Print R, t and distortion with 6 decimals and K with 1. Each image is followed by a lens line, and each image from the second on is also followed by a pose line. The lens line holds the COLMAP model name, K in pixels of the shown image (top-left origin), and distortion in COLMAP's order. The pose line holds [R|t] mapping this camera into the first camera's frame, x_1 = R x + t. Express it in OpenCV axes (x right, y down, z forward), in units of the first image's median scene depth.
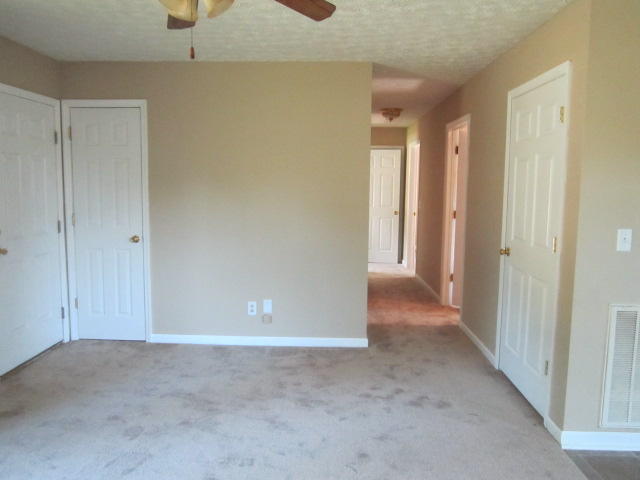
lens RADIAL K [[537.9, 0, 320.0], [0, 537.9, 240.0], [0, 0, 1]] dist [-0.020864, -0.009574]
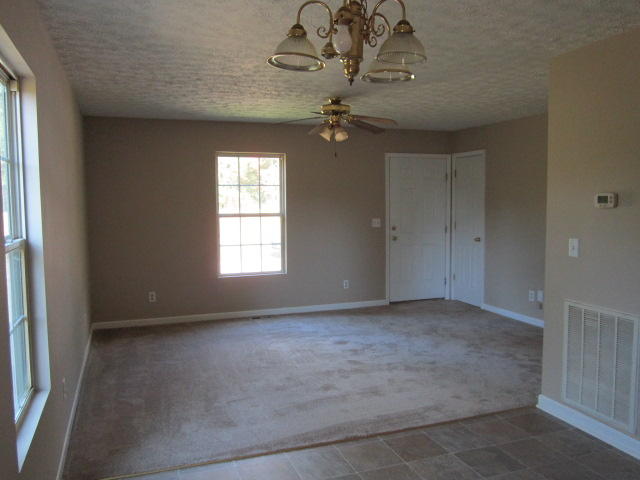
lens RADIAL K [[537.9, 0, 320.0], [0, 537.9, 240.0], [0, 0, 1]] dist [-0.020864, -0.009574]
pose [[0.374292, 0.056030, -0.925617, 1.058171], [-0.089243, 0.995716, 0.024186, 0.003441], [0.923007, 0.073552, 0.377689, -0.003537]]
